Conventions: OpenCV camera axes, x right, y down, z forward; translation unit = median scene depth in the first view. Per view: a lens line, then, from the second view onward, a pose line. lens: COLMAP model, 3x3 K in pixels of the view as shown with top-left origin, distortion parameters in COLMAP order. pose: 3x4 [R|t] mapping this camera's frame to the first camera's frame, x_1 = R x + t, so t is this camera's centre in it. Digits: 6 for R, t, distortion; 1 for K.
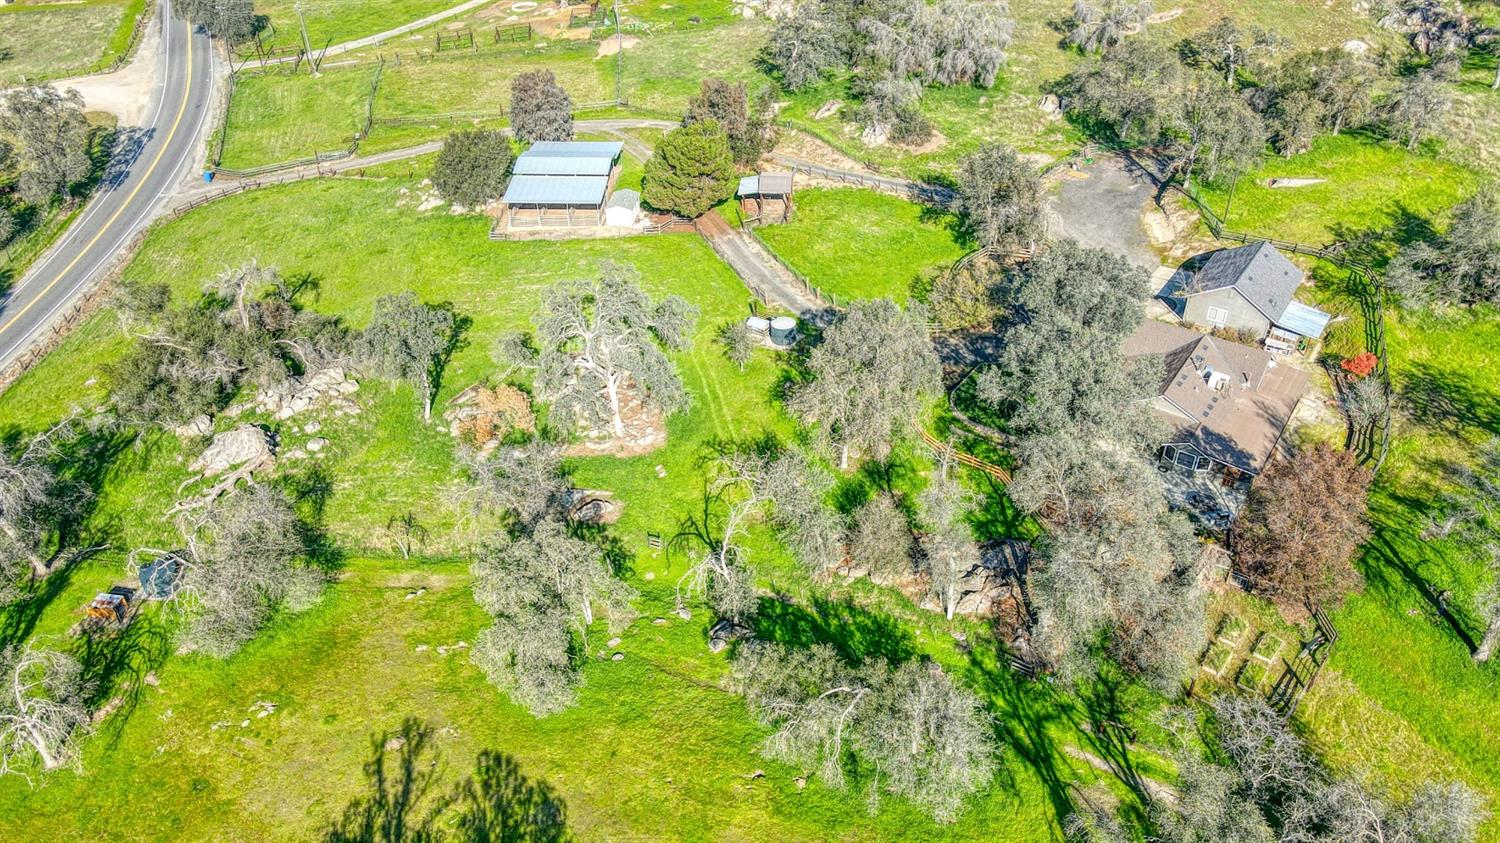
lens RADIAL K [[1104.5, 0, 750.0], [0, 1104.5, 421.5], [0, 0, 1]] dist [-0.002559, 0.037235]
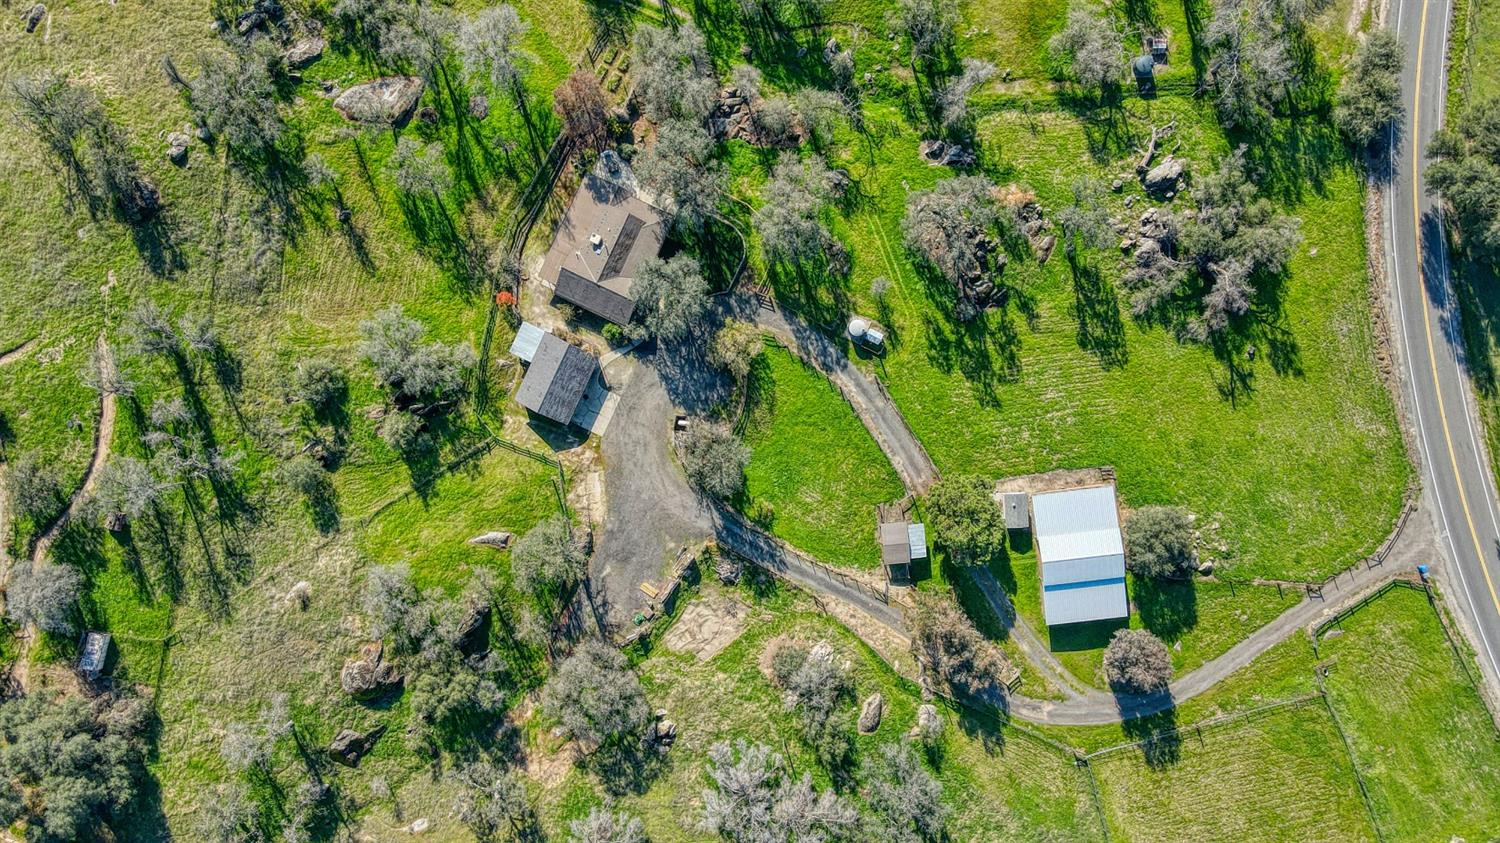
lens RADIAL K [[1104.5, 0, 750.0], [0, 1104.5, 421.5], [0, 0, 1]] dist [-0.002559, 0.037235]
pose [[-0.985532, 0.166478, 0.031794, 0.141475], [-0.073175, -0.587149, 0.806165, -1.326155], [0.152877, 0.792175, 0.590836, 0.189100]]
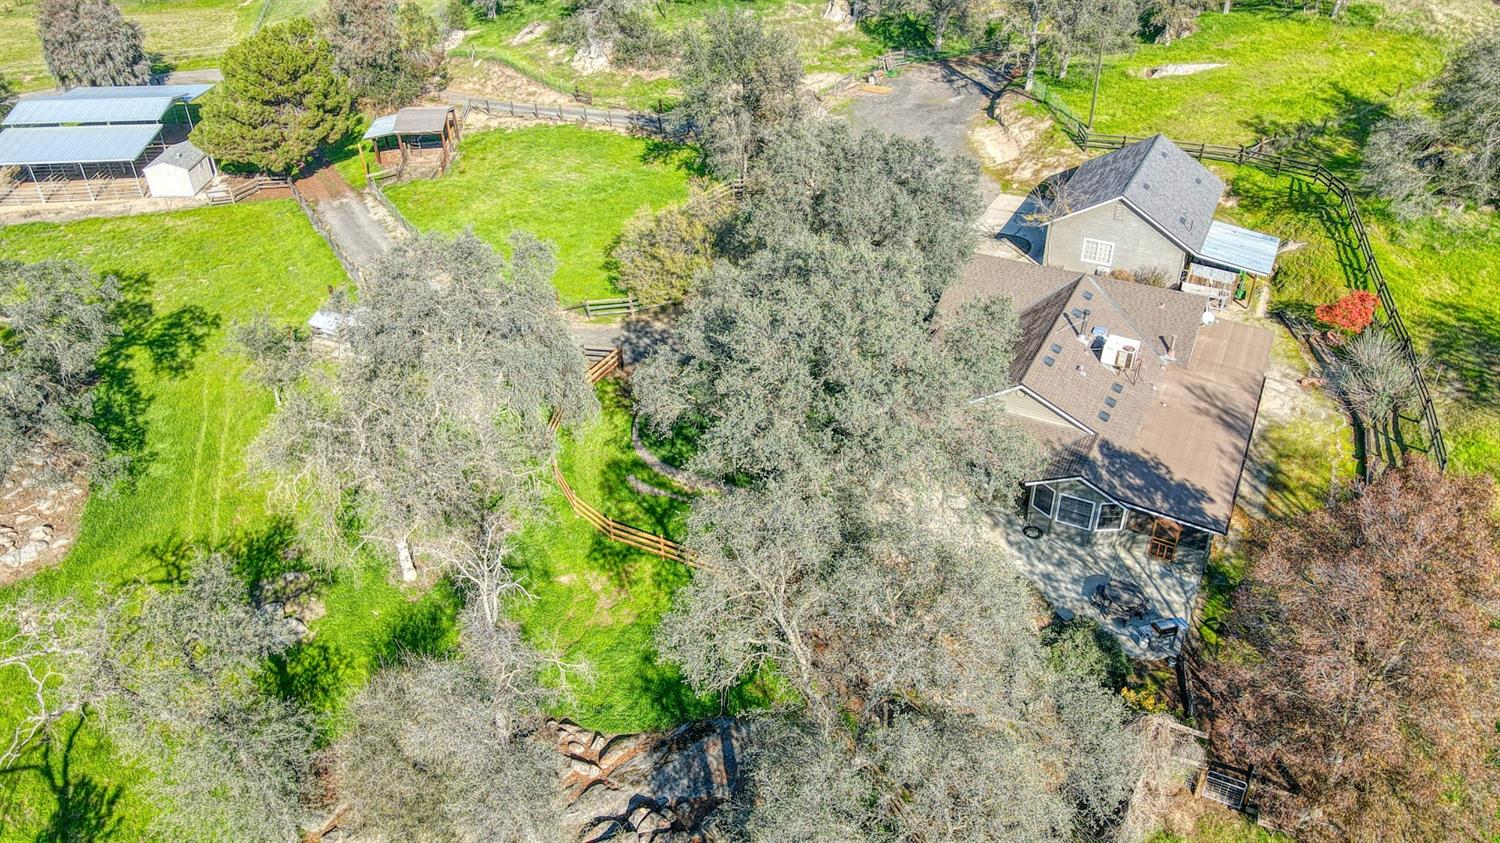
lens RADIAL K [[1104.5, 0, 750.0], [0, 1104.5, 421.5], [0, 0, 1]] dist [-0.002559, 0.037235]
pose [[0.991064, -0.074369, 0.110733, 0.154599], [0.078832, 0.996220, -0.036479, 0.001033], [-0.107602, 0.044883, 0.993180, 0.407211]]
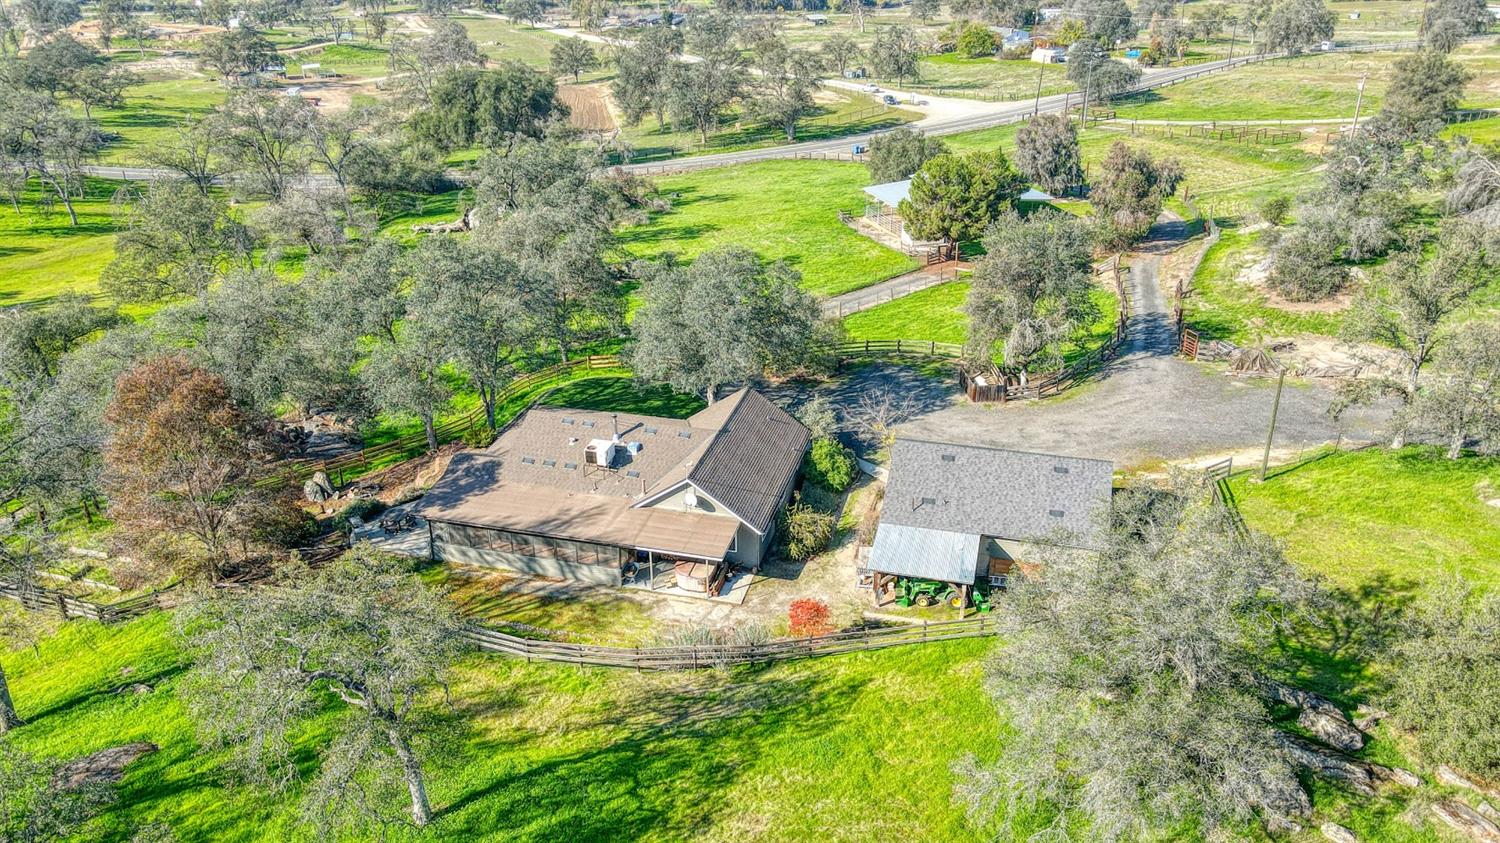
lens RADIAL K [[1104.5, 0, 750.0], [0, 1104.5, 421.5], [0, 0, 1]] dist [-0.002559, 0.037235]
pose [[0.344042, 0.406785, -0.846263, 0.806895], [-0.542719, 0.821629, 0.174306, -0.172096], [0.766219, 0.399314, 0.503444, 0.595627]]
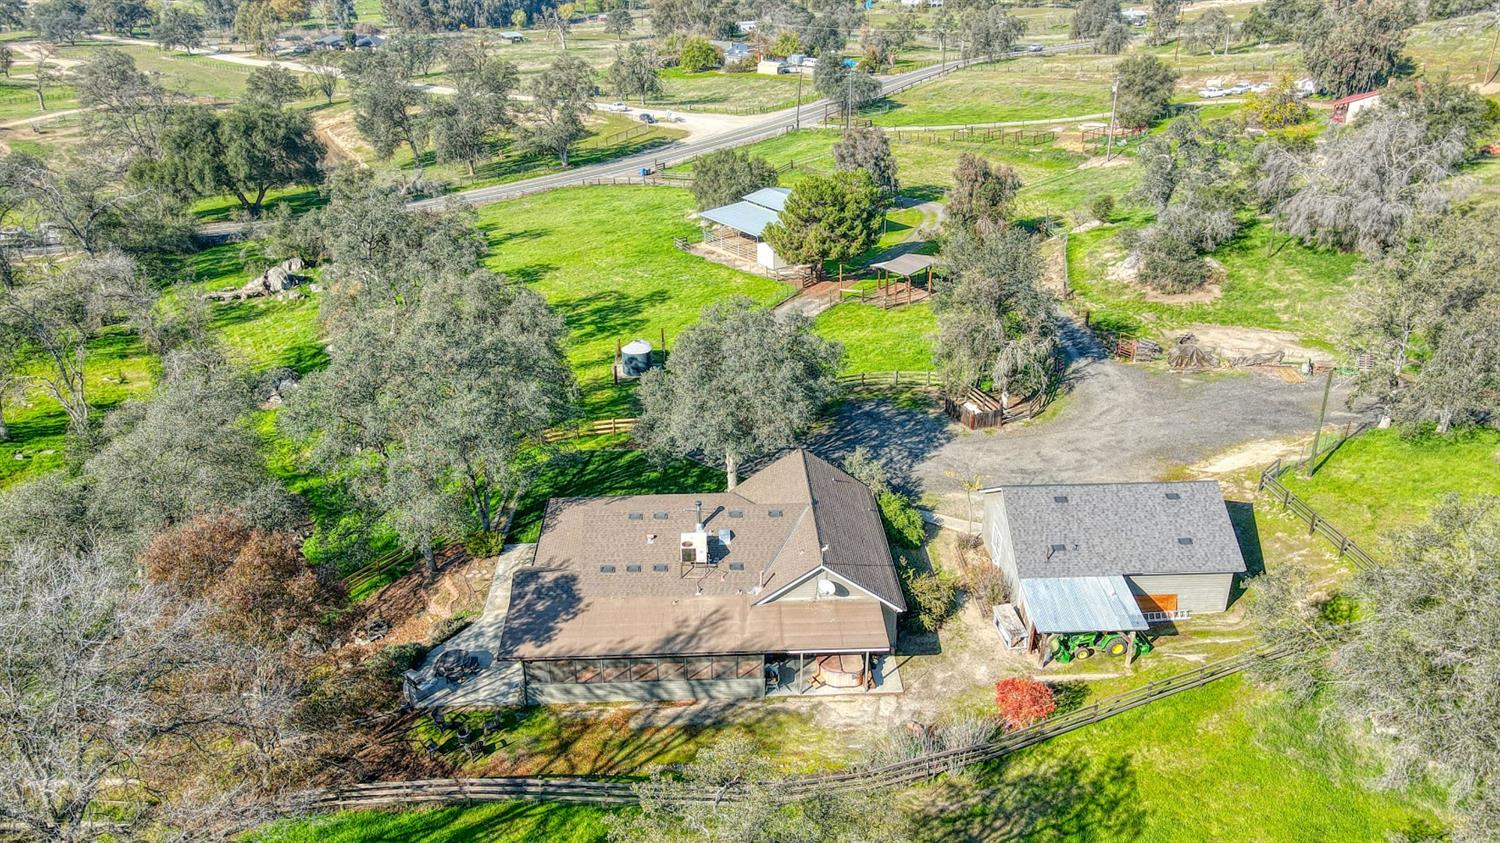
lens RADIAL K [[1104.5, 0, 750.0], [0, 1104.5, 421.5], [0, 0, 1]] dist [-0.002559, 0.037235]
pose [[0.607533, 0.338546, -0.718533, 0.672860], [-0.462191, 0.886374, 0.026836, -0.099846], [0.645975, 0.315795, 0.694975, 0.488181]]
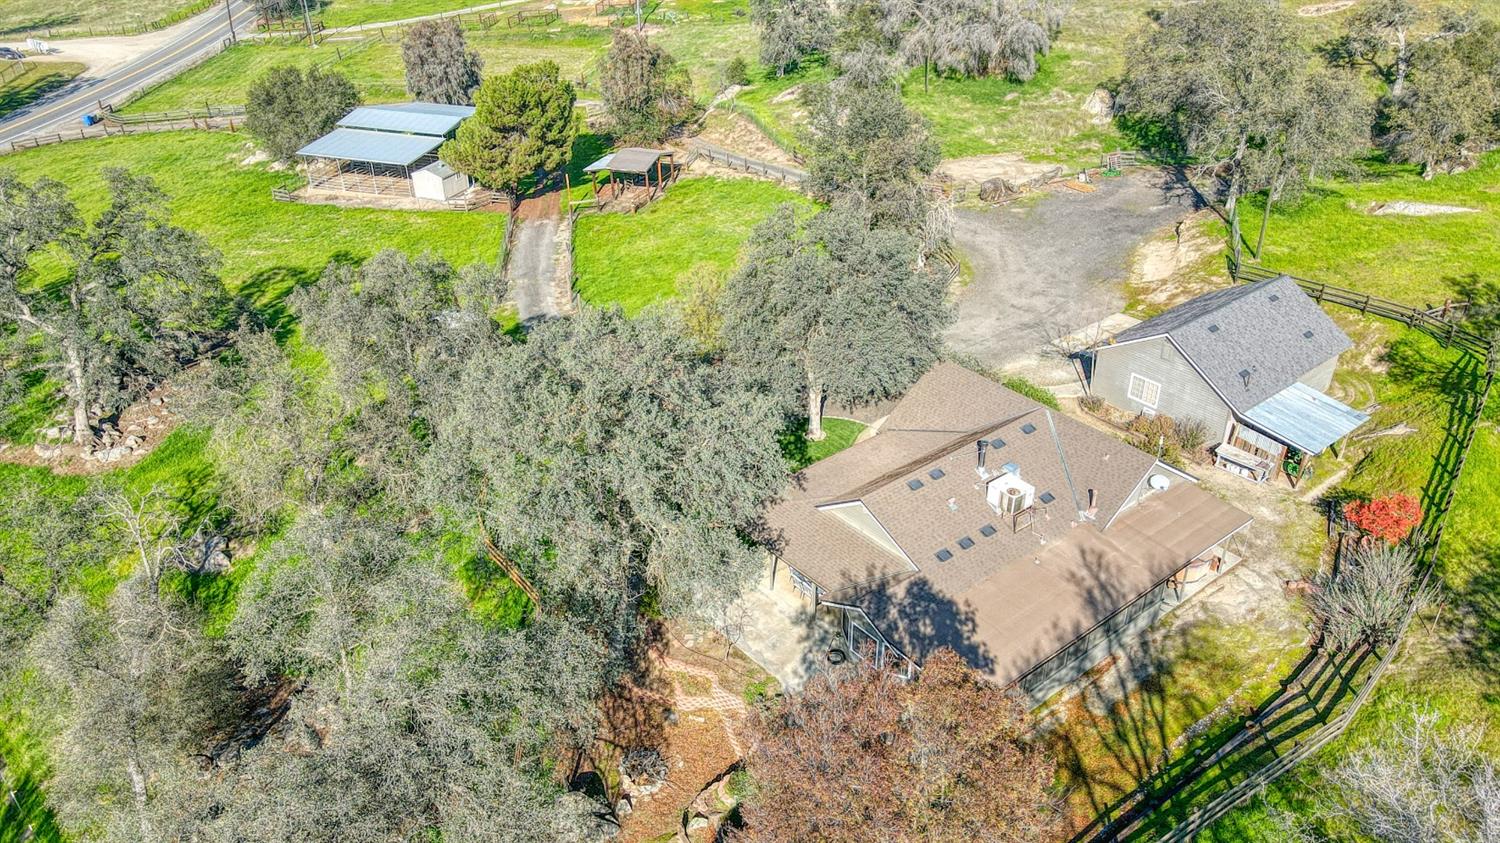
lens RADIAL K [[1104.5, 0, 750.0], [0, 1104.5, 421.5], [0, 0, 1]] dist [-0.002559, 0.037235]
pose [[0.959902, 0.138747, -0.243593, 0.347392], [-0.160509, 0.984420, -0.071789, -0.012429], [0.229838, 0.108009, 0.967217, 0.415495]]
